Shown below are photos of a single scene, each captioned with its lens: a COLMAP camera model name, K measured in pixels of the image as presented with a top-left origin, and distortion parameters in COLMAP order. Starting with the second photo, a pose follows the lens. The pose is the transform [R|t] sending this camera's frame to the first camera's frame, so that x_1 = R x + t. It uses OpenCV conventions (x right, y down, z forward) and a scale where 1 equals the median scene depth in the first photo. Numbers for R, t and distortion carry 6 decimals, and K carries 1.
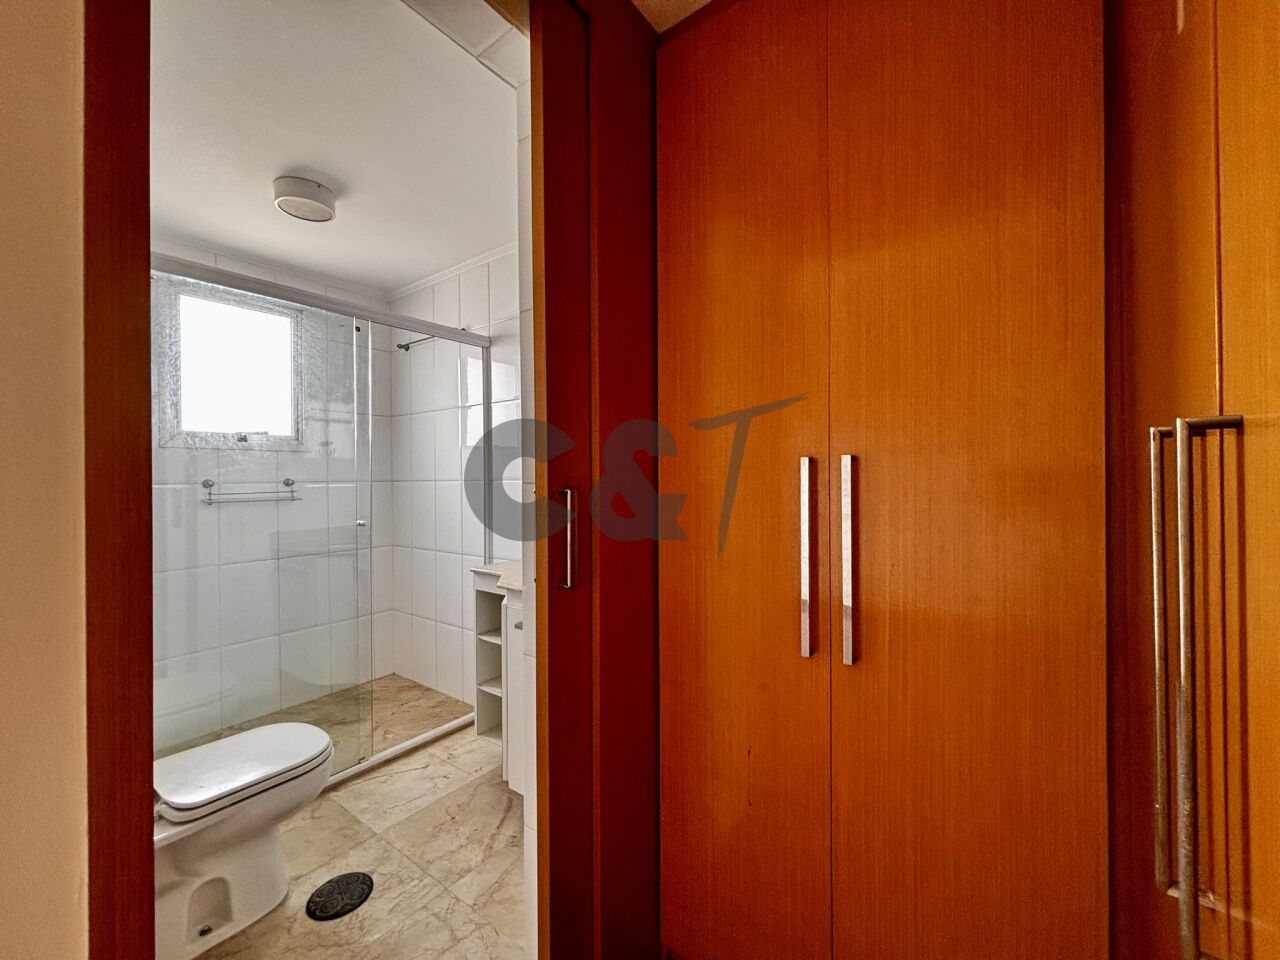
lens RADIAL K [[513.6, 0, 640.0], [0, 513.6, 480.0], [0, 0, 1]] dist [0.000334, 0.000038]
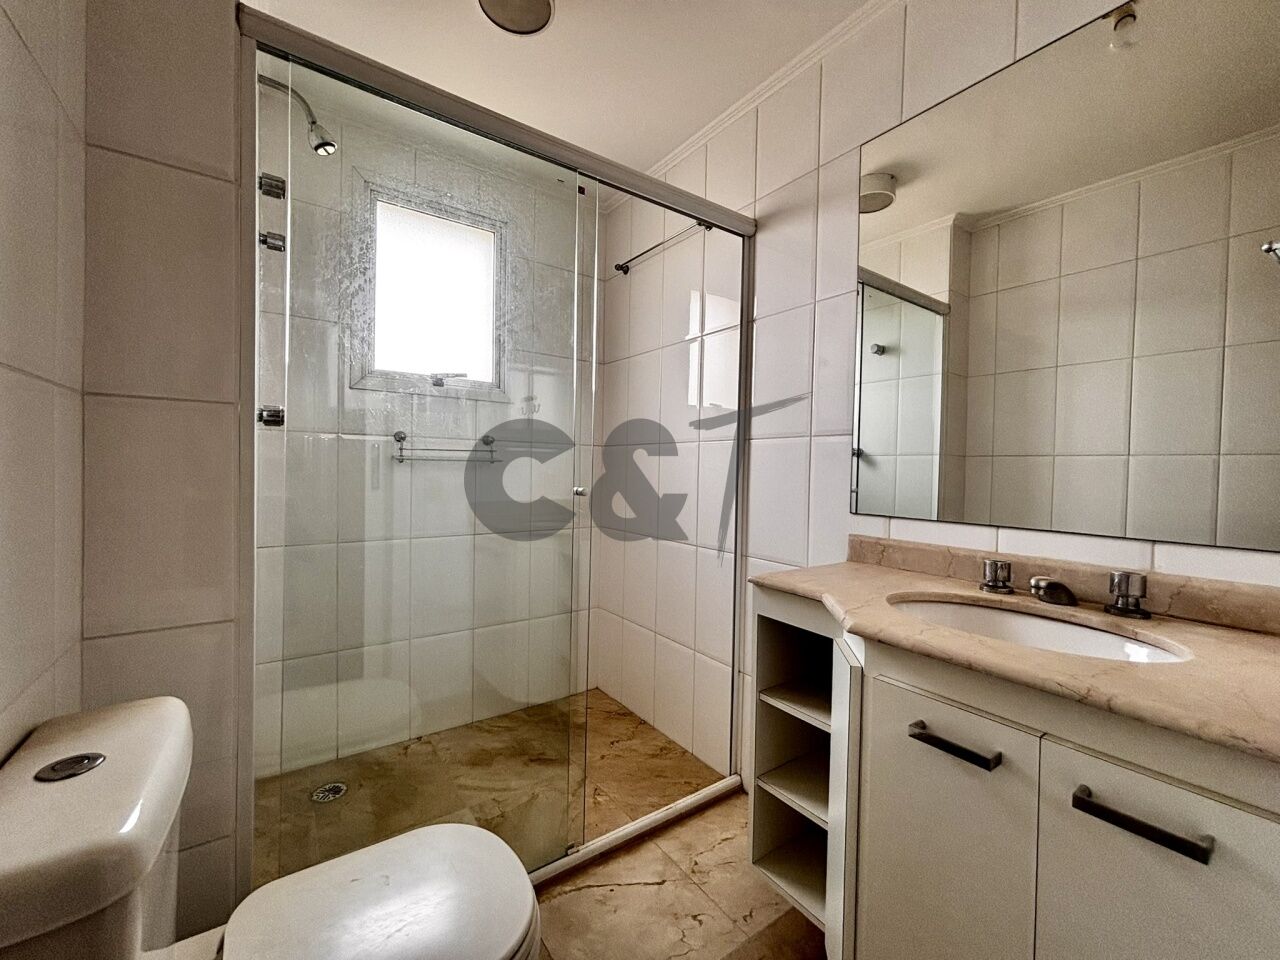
lens RADIAL K [[512.4, 0, 647.8], [0, 512.4, 476.8], [0, 0, 1]] dist [0.009087, 0.000124]
pose [[0.952131, 0.031557, -0.304059, -0.213501], [-0.027719, 0.999472, 0.016931, 0.042563], [0.304432, -0.007692, 0.952503, 0.331893]]
